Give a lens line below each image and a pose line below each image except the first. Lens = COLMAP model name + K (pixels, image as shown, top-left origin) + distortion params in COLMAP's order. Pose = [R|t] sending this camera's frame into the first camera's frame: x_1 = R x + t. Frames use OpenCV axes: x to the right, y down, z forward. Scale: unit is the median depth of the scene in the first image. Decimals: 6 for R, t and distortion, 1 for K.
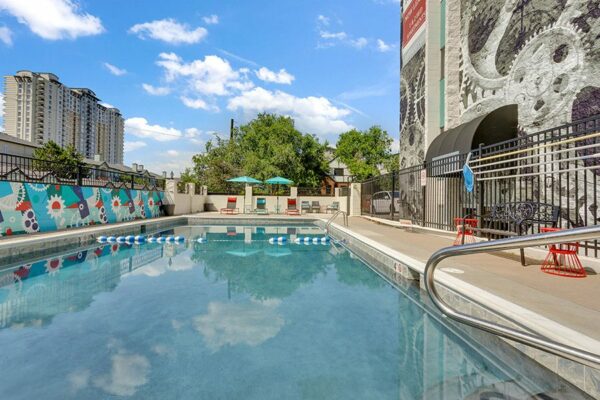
lens RADIAL K [[295.6, 0, 297.7], [0, 295.6, 199.6], [0, 0, 1]] dist [-0.000216, -0.000504]
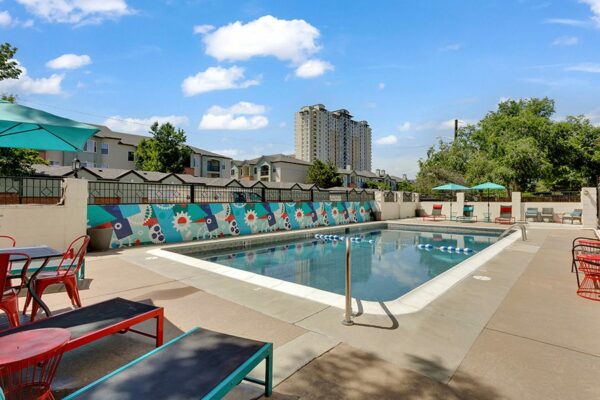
lens RADIAL K [[295.6, 0, 297.7], [0, 295.6, 199.6], [0, 0, 1]] dist [-0.000216, -0.000504]
pose [[0.716514, -0.015796, -0.697393, 0.154720], [0.011540, 0.999875, -0.010791, -0.019750], [0.697477, -0.000316, 0.716607, -0.096455]]
